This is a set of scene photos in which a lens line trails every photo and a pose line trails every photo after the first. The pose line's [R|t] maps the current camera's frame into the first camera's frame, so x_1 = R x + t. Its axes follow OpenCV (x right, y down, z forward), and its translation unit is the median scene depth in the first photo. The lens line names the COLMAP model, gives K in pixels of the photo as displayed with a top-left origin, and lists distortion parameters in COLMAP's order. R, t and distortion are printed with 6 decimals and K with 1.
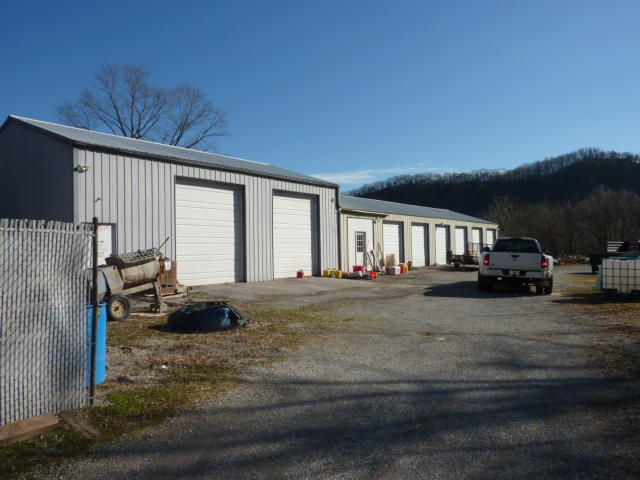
lens RADIAL K [[467.0, 0, 323.2], [0, 467.0, 240.9], [0, 0, 1]] dist [-0.041174, 0.002633]
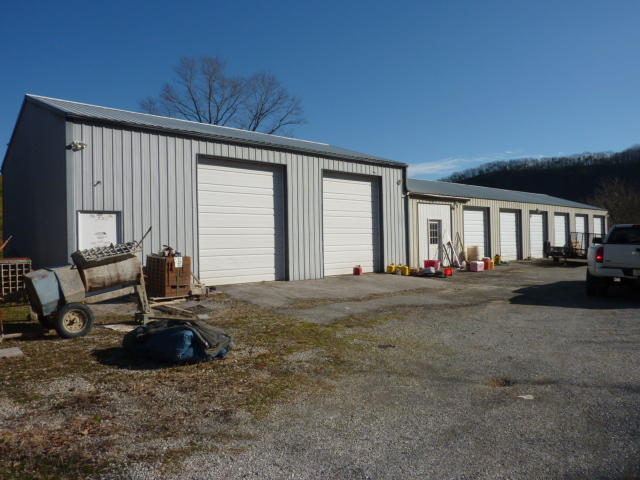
lens RADIAL K [[467.0, 0, 325.3], [0, 467.0, 235.6], [0, 0, 1]] dist [-0.041174, 0.002633]
pose [[0.983114, -0.004502, -0.182940, 0.053787], [0.006159, 0.999945, 0.008493, 0.001046], [0.182892, -0.009477, 0.983087, 0.186988]]
